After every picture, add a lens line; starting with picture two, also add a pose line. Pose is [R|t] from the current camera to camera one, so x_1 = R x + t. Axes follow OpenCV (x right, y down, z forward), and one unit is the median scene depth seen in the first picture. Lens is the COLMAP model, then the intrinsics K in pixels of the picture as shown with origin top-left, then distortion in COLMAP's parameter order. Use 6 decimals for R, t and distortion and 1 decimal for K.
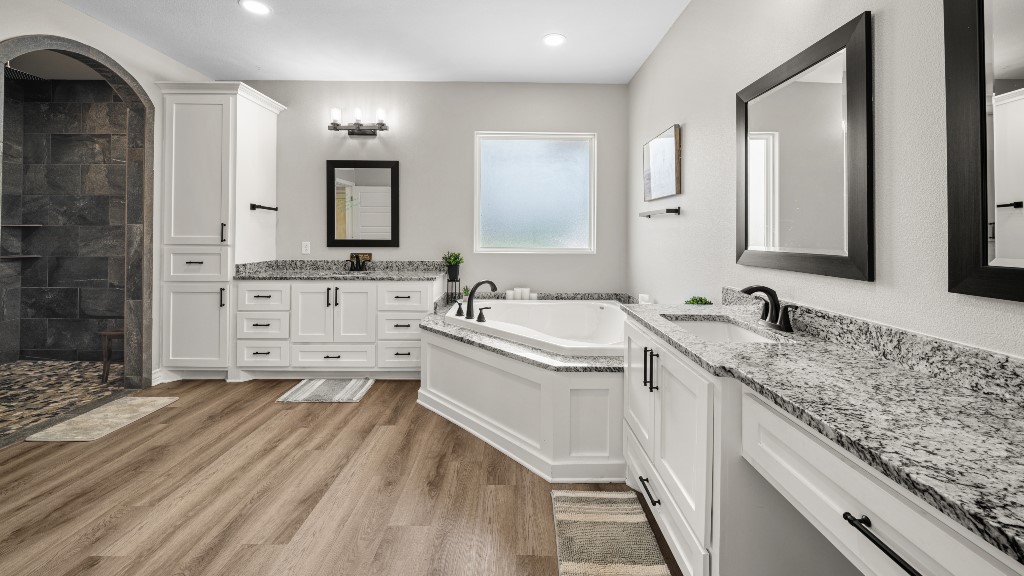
lens RADIAL K [[365.8, 0, 531.6], [0, 365.8, 233.0], [0, 0, 1]] dist [-0.005096, -0.001220]
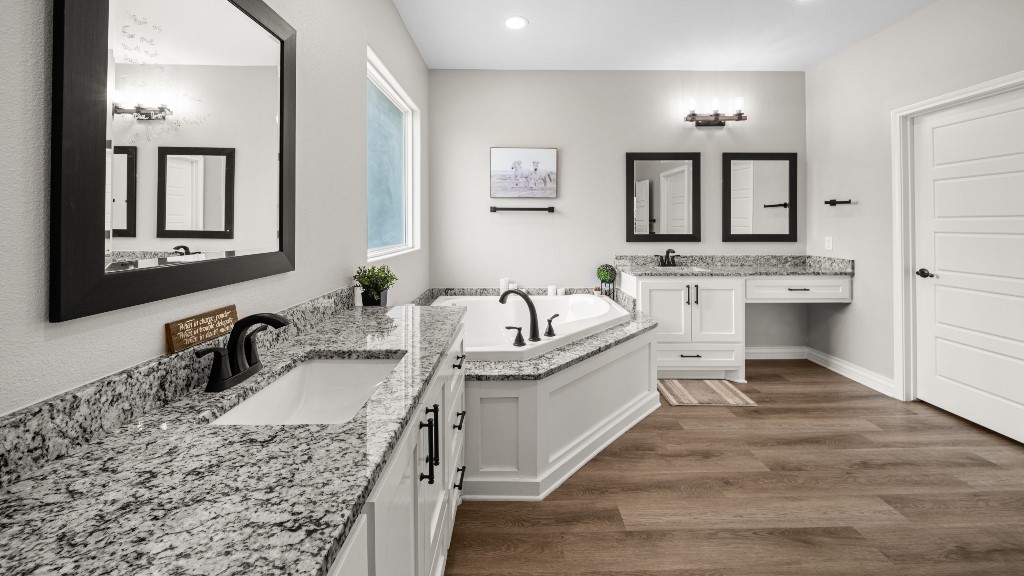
lens RADIAL K [[365.8, 0, 524.2], [0, 365.8, 216.9], [0, 0, 1]] dist [-0.005096, -0.001220]
pose [[0.023431, 0.014871, 0.999615, -0.898986], [-0.009070, 0.999851, -0.014662, -0.010333], [-0.999684, -0.008723, 0.023562, 0.975063]]
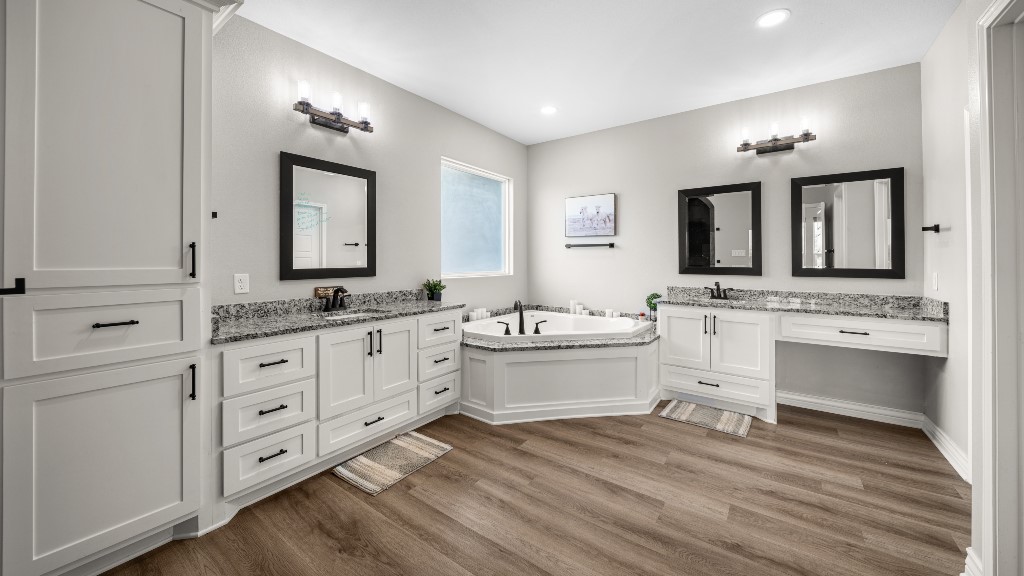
lens RADIAL K [[365.8, 0, 529.3], [0, 365.8, 244.5], [0, 0, 1]] dist [-0.005096, -0.001220]
pose [[0.595103, 0.026168, 0.803223, -1.037863], [-0.004022, 0.999554, -0.029584, -0.011930], [-0.803639, 0.014375, 0.594943, 0.295256]]
